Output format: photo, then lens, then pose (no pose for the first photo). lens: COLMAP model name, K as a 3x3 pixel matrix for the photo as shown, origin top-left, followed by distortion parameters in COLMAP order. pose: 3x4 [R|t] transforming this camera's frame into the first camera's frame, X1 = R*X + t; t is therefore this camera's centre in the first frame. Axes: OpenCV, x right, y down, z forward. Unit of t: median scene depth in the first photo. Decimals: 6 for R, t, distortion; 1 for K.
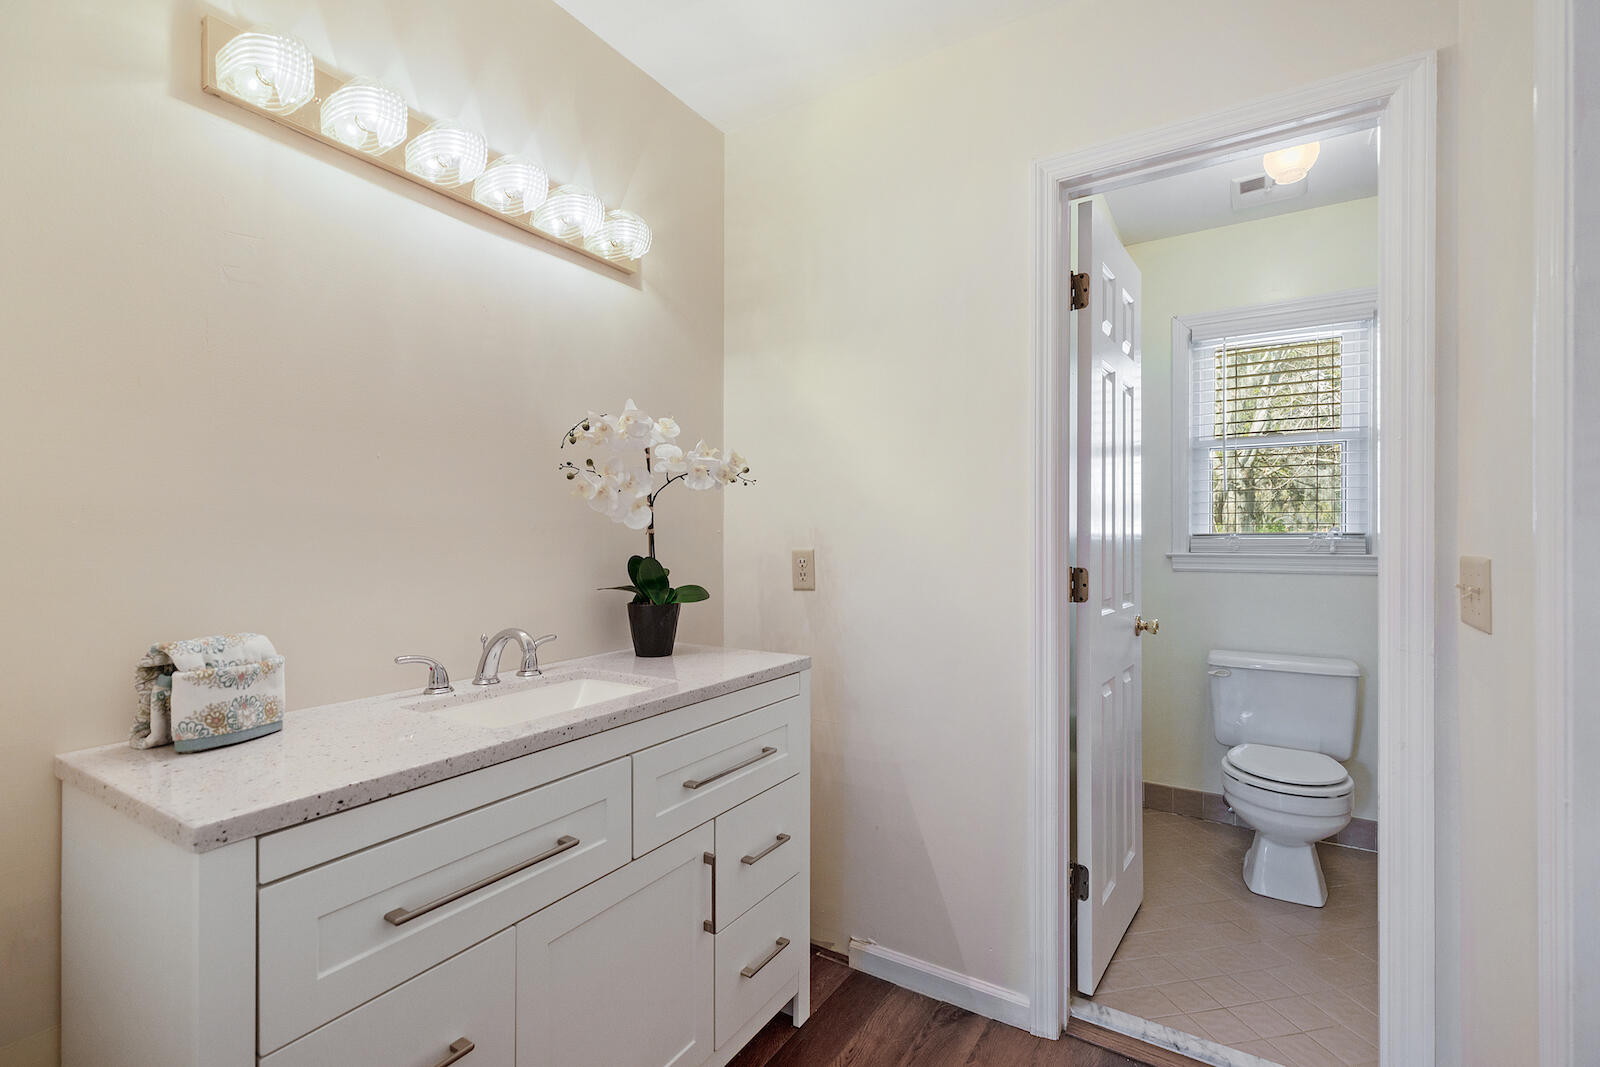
lens RADIAL K [[722.6, 0, 794.7], [0, 722.6, 536.0], [0, 0, 1]] dist [0.002777, 0.000306]
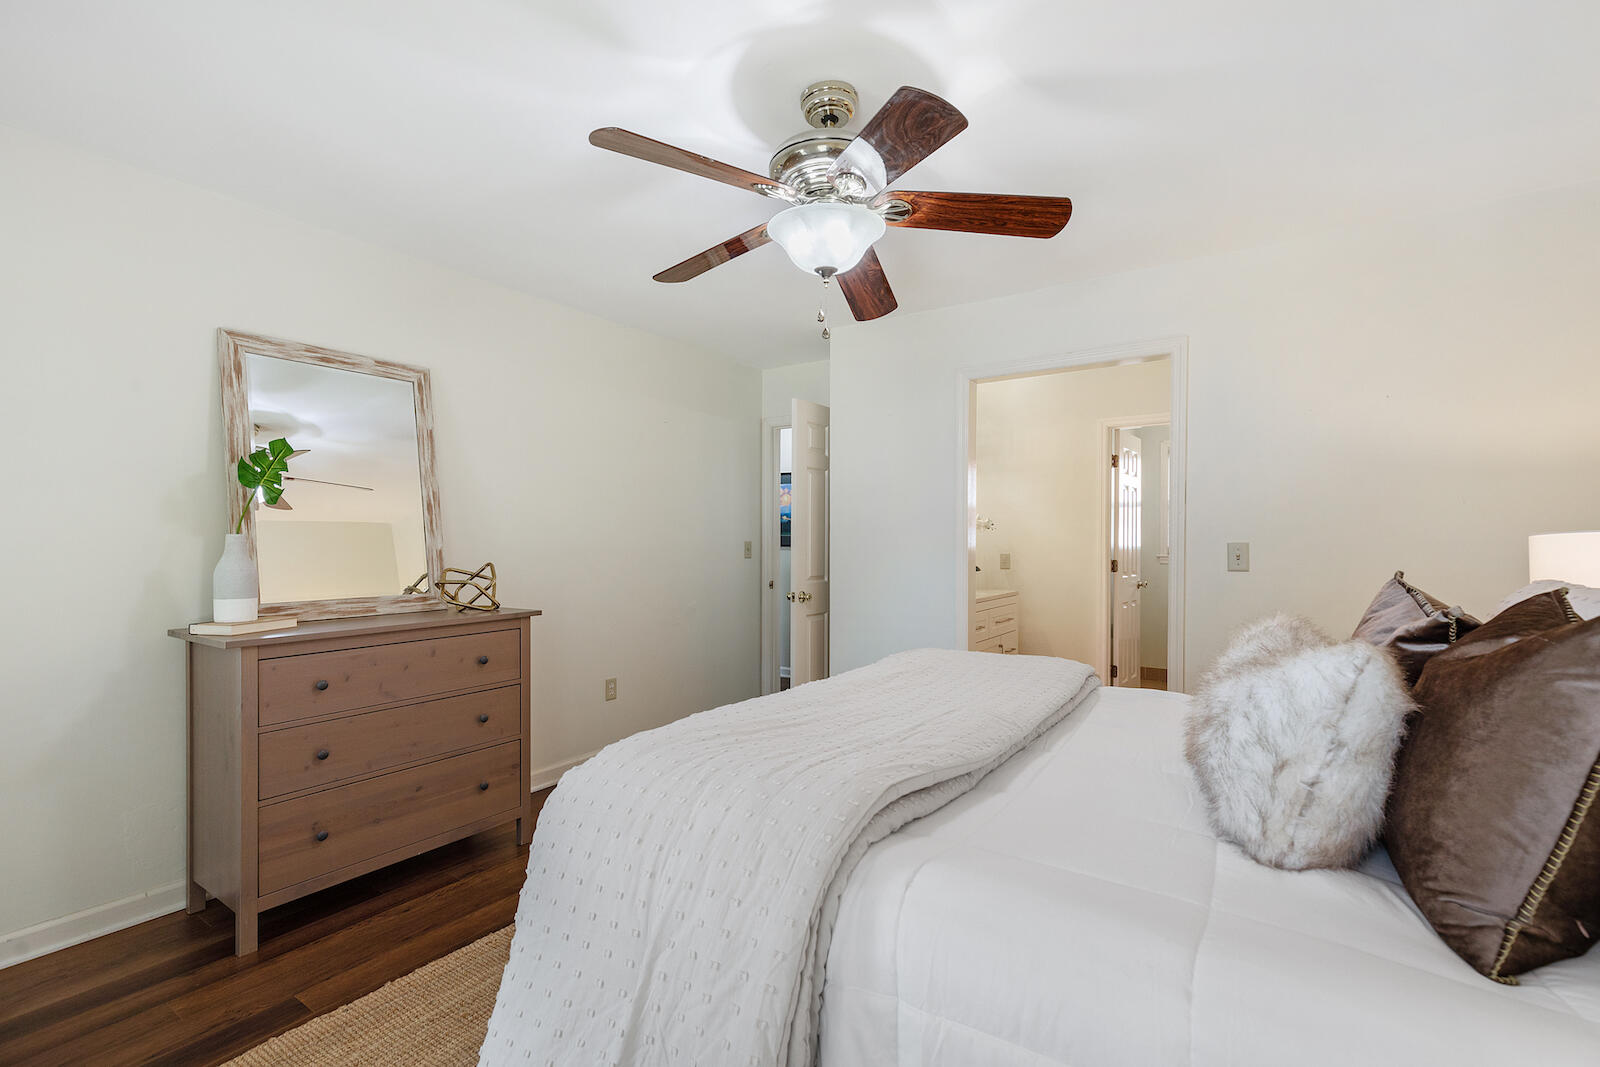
lens RADIAL K [[722.6, 0, 805.2], [0, 722.6, 537.3], [0, 0, 1]] dist [0.002777, 0.000306]
pose [[0.999755, -0.001877, -0.022066, -0.632697], [0.002158, 0.999917, 0.012699, -0.070172], [0.022040, -0.012744, 0.999676, -1.555193]]
